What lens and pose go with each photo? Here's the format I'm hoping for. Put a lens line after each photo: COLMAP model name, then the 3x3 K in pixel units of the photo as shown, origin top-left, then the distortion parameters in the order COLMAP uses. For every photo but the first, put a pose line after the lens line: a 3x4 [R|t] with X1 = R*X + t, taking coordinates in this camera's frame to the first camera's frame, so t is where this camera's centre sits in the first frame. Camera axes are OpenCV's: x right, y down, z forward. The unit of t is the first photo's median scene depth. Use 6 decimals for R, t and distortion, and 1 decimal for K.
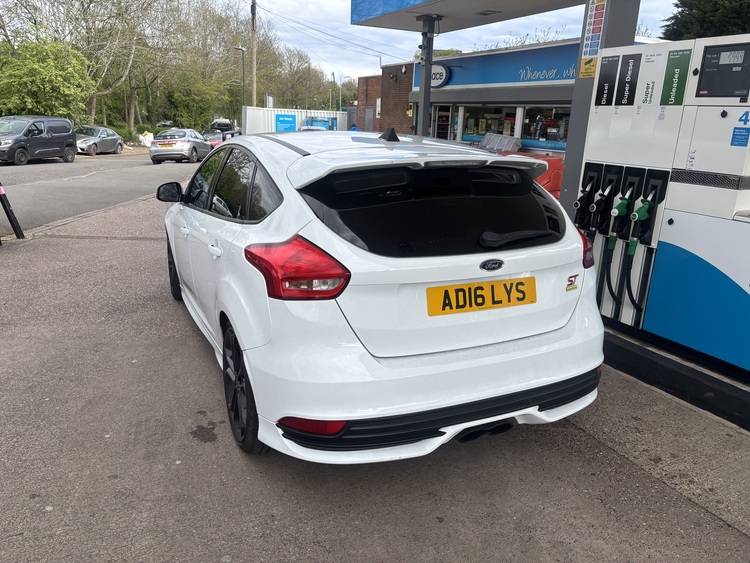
lens RADIAL K [[570.4, 0, 373.4], [0, 570.4, 282.2], [0, 0, 1]] dist [0.025581, -0.013865]
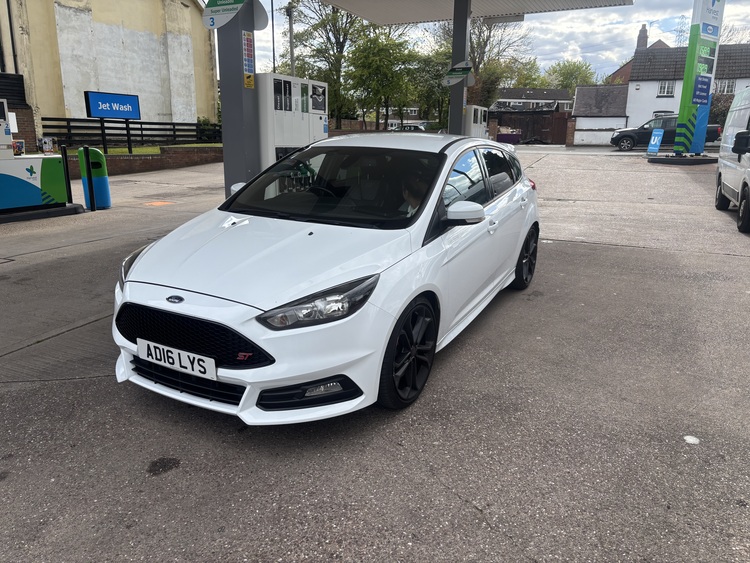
lens RADIAL K [[570.4, 0, 376.5], [0, 570.4, 278.2], [0, 0, 1]] dist [0.025581, -0.013865]
pose [[-0.607663, -0.234026, 0.758932, -0.980675], [0.183089, 0.888580, 0.420601, -0.474904], [-0.772803, 0.394535, -0.497109, 1.633967]]
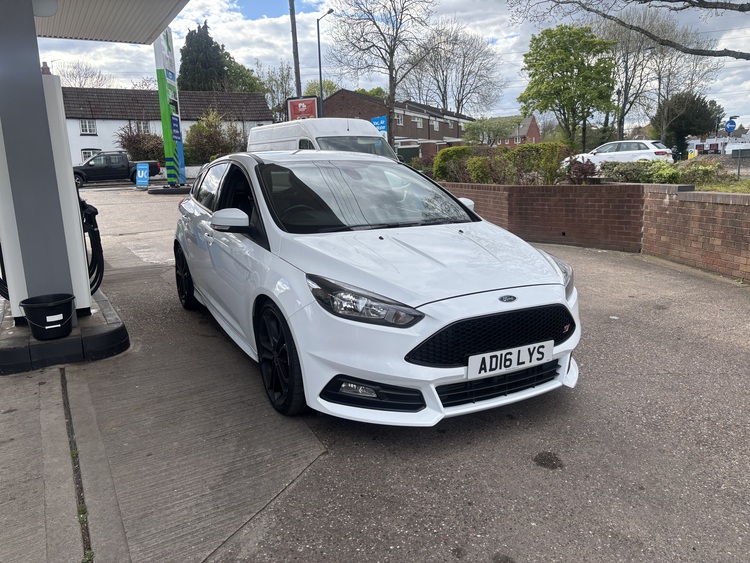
lens RADIAL K [[570.4, 0, 376.0], [0, 570.4, 279.2], [0, 0, 1]] dist [0.025581, -0.013865]
pose [[-0.997366, 0.013639, -0.071238, -0.119070], [-0.019772, 0.893838, 0.447954, -0.528961], [0.069785, 0.448182, -0.891214, 2.070538]]
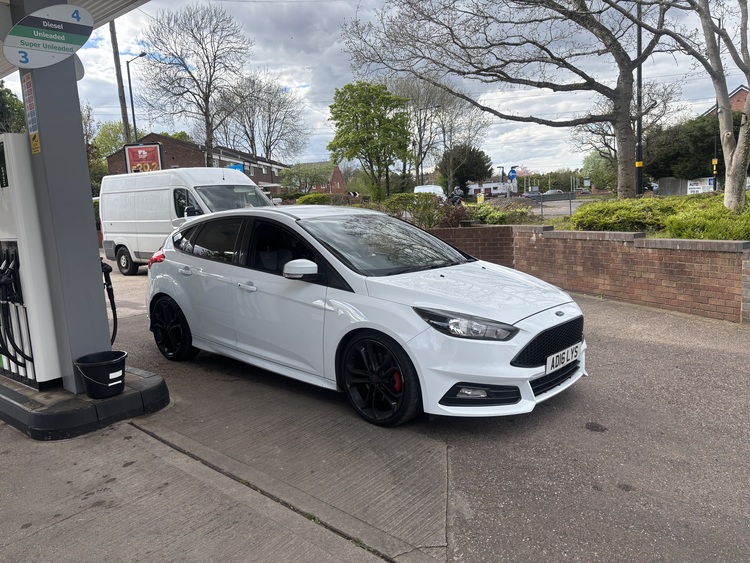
lens RADIAL K [[570.4, 0, 376.7], [0, 570.4, 288.1], [0, 0, 1]] dist [0.025581, -0.013865]
pose [[-0.914493, 0.071638, -0.398210, 0.319869], [-0.091527, 0.922059, 0.376071, -0.571446], [0.394114, 0.380361, -0.836659, 2.137776]]
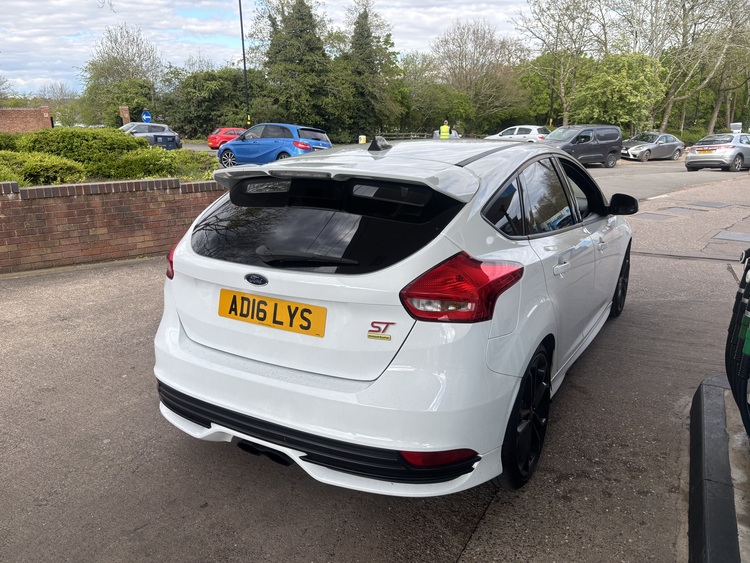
lens RADIAL K [[570.4, 0, 375.0], [0, 570.4, 284.0], [0, 0, 1]] dist [0.025581, -0.013865]
pose [[0.576885, 0.191060, -0.794166, 0.602879], [-0.196427, 0.976178, 0.092162, -0.083518], [0.792856, 0.102829, 0.600672, 0.323036]]
